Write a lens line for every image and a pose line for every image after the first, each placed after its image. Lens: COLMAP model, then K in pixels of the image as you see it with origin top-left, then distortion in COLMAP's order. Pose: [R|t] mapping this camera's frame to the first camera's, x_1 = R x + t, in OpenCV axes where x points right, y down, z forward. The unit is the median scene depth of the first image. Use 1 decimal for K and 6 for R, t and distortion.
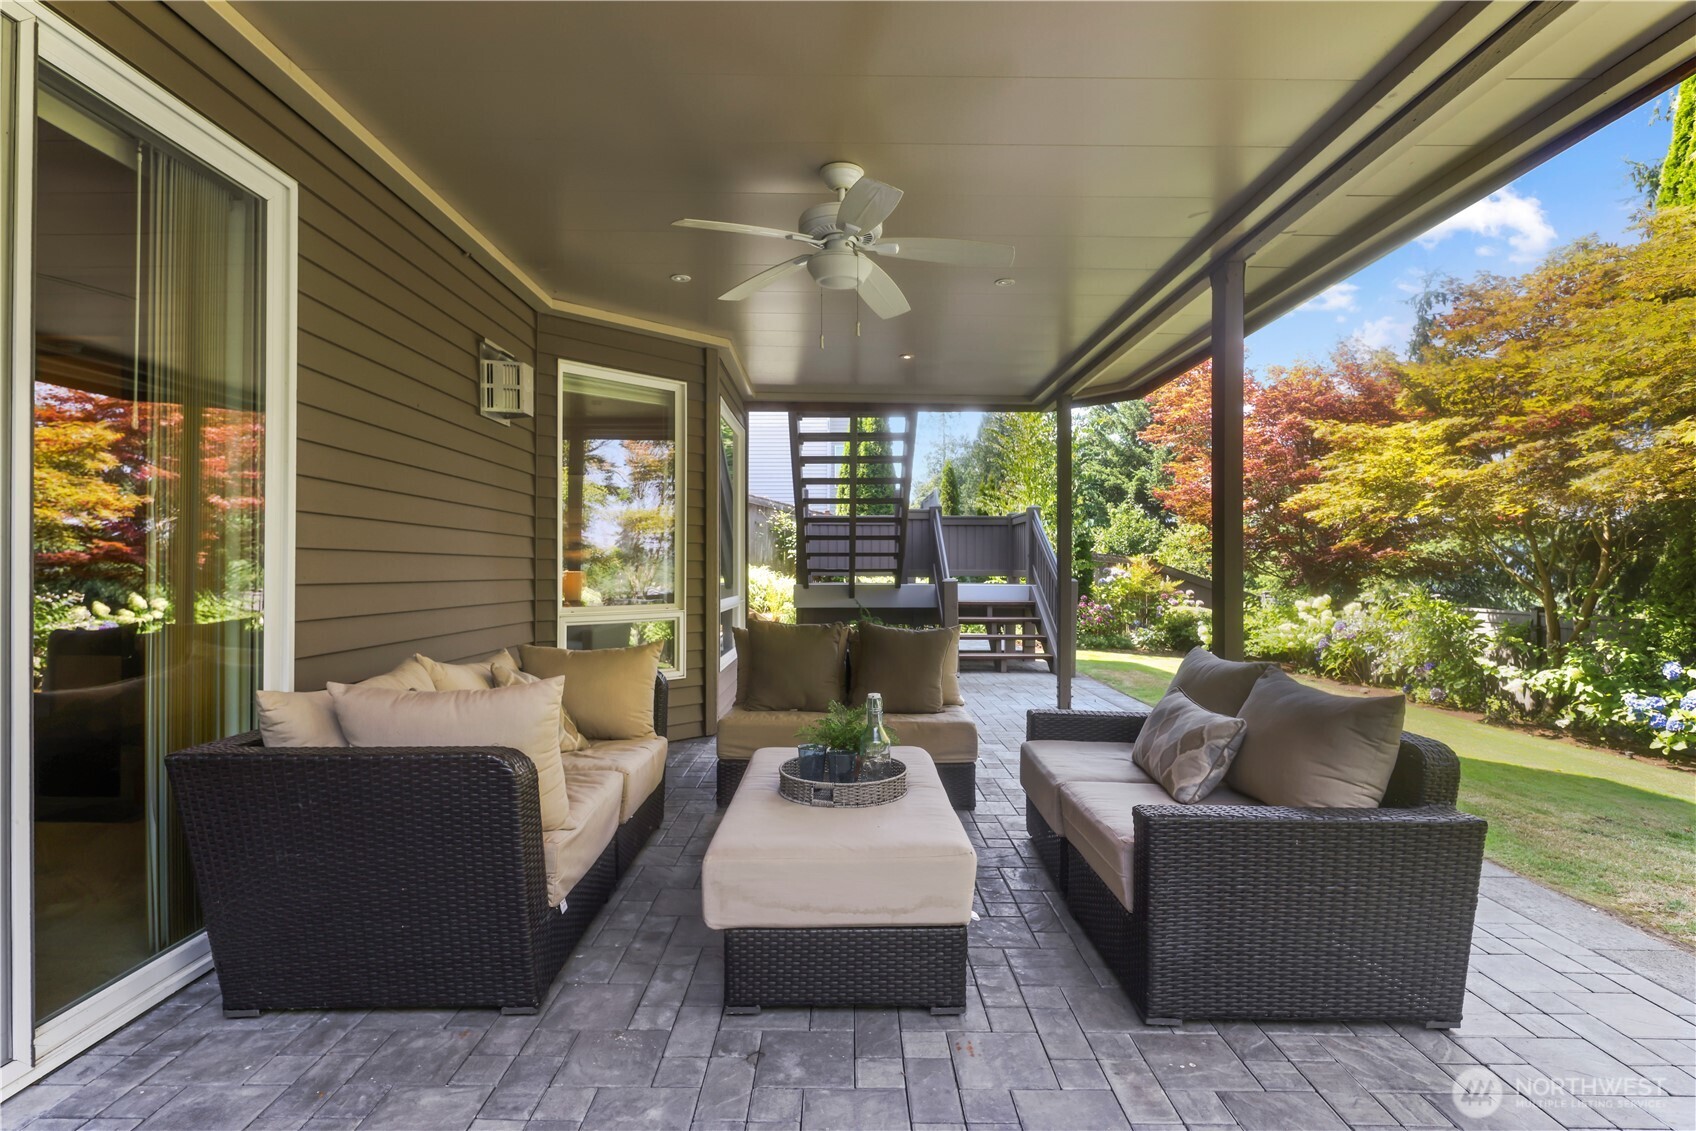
lens RADIAL K [[826.4, 0, 847.2], [0, 826.4, 571.9], [0, 0, 1]] dist [-0.000414, 0.000053]
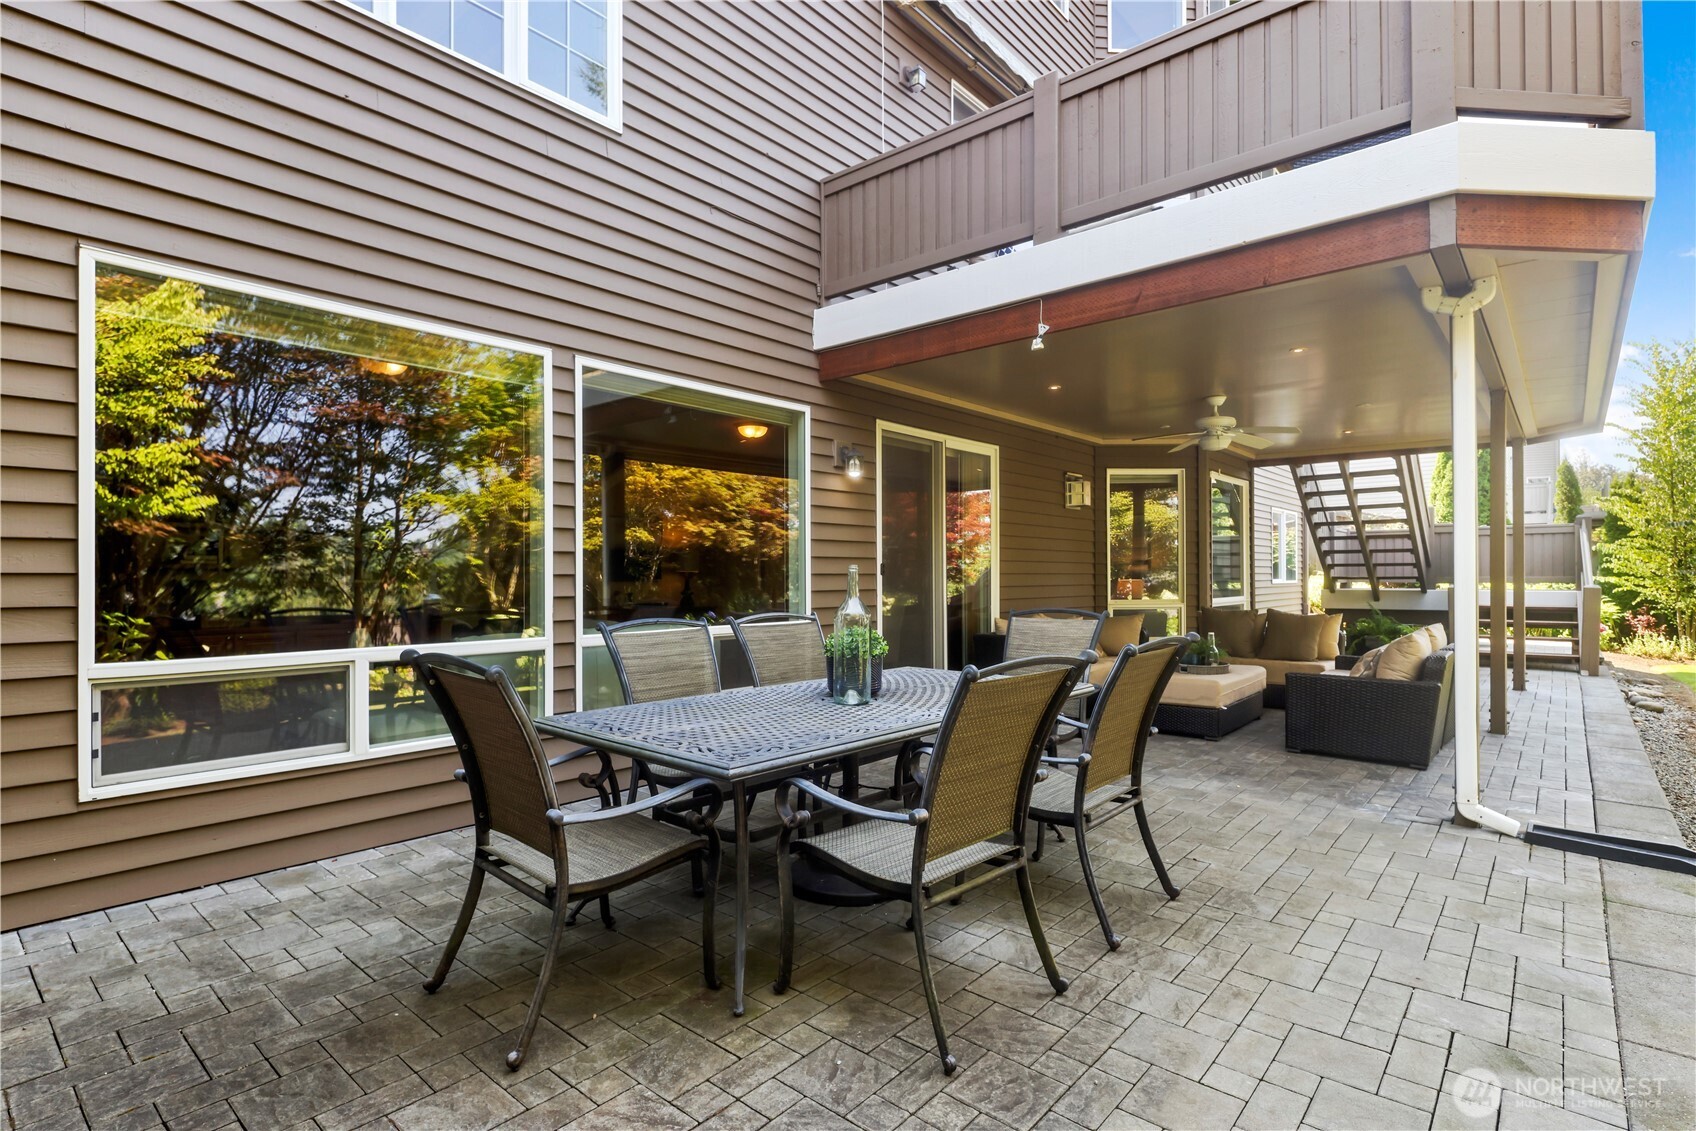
lens RADIAL K [[826.4, 0, 851.0], [0, 826.4, 573.8], [0, 0, 1]] dist [-0.000414, 0.000053]
pose [[0.747918, -0.006536, -0.663759, 0.561038], [0.003127, 0.999975, -0.006323, -0.005366], [0.663784, 0.002654, 0.747920, -0.975691]]
